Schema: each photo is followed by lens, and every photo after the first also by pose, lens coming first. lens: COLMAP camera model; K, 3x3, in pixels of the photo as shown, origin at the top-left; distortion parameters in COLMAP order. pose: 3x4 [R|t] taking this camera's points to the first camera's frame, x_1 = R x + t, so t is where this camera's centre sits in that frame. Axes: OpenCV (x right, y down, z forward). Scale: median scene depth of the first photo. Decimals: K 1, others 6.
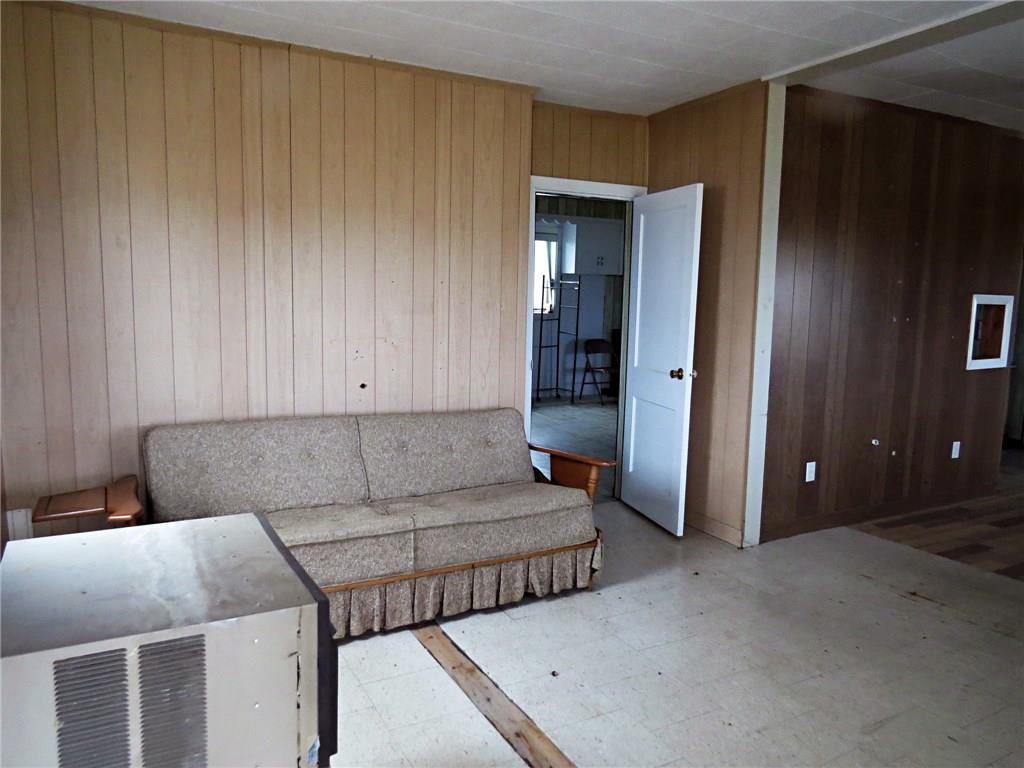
lens RADIAL K [[737.4, 0, 509.3], [0, 737.4, 382.5], [0, 0, 1]] dist [-0.016647, -0.001039]
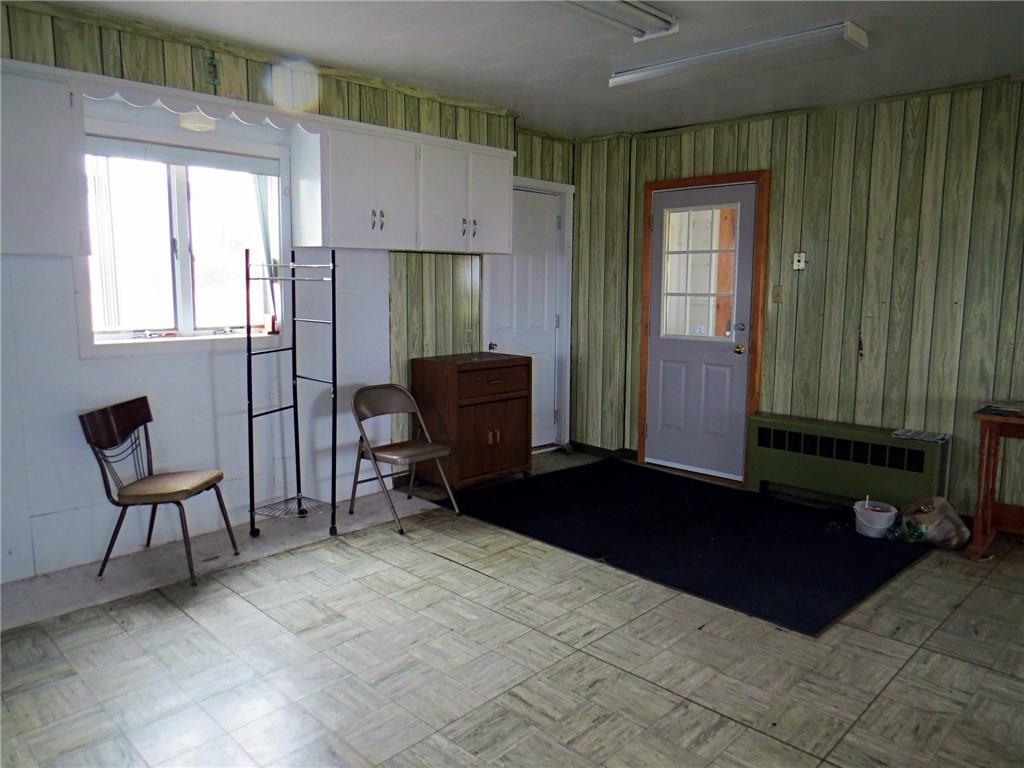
lens RADIAL K [[737.4, 0, 513.6], [0, 737.4, 381.0], [0, 0, 1]] dist [-0.016647, -0.001039]
pose [[0.949098, -0.054806, 0.310176, 0.054399], [0.051734, 0.998496, 0.018127, -0.066743], [-0.310703, -0.001157, 0.950506, 0.525211]]
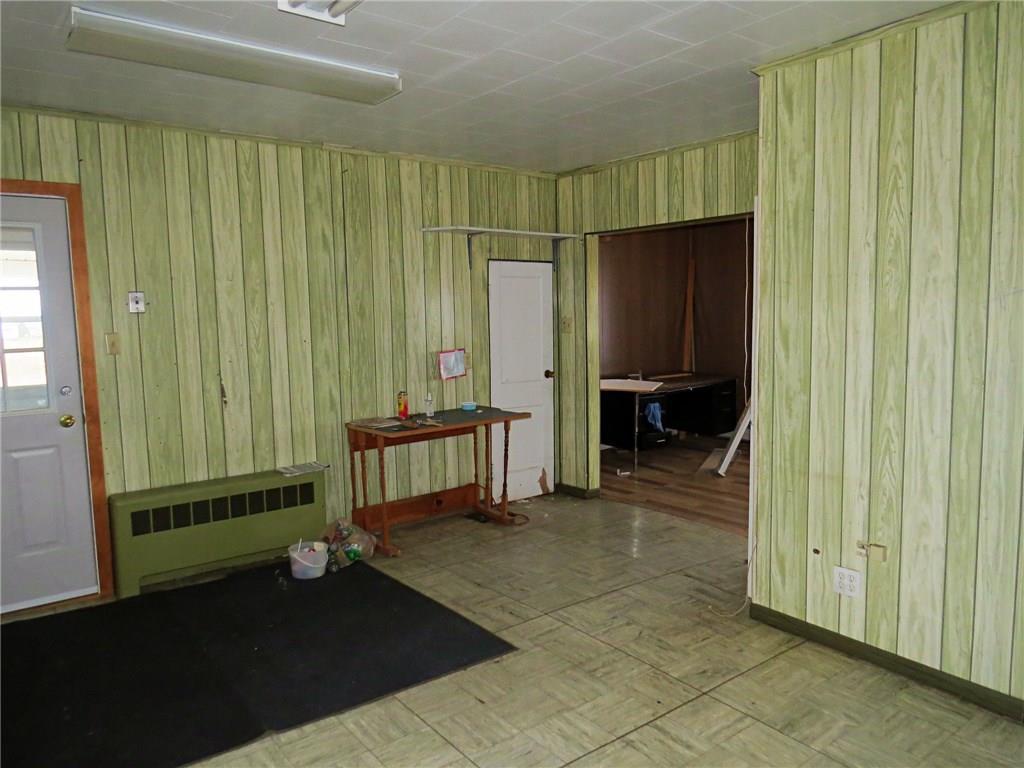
lens RADIAL K [[737.4, 0, 508.9], [0, 737.4, 387.5], [0, 0, 1]] dist [-0.016647, -0.001039]
pose [[-0.173579, -0.120813, 0.977382, -0.102479], [0.142700, 0.978888, 0.146342, -0.138364], [-0.974426, 0.164874, -0.152674, 0.961896]]
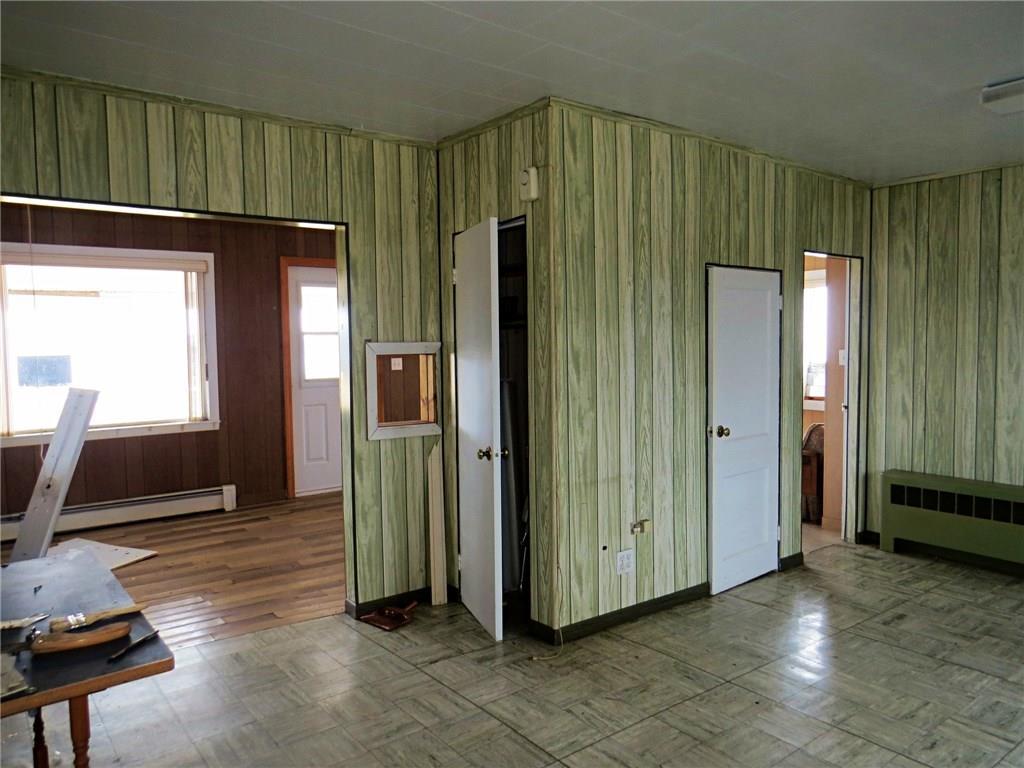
lens RADIAL K [[737.4, 0, 514.3], [0, 737.4, 385.8], [0, 0, 1]] dist [-0.016647, -0.001039]
pose [[-0.982979, -0.000113, -0.183717, 0.519839], [-0.034561, 0.982259, 0.184318, -0.151425], [0.180437, 0.187530, -0.965544, 1.216338]]
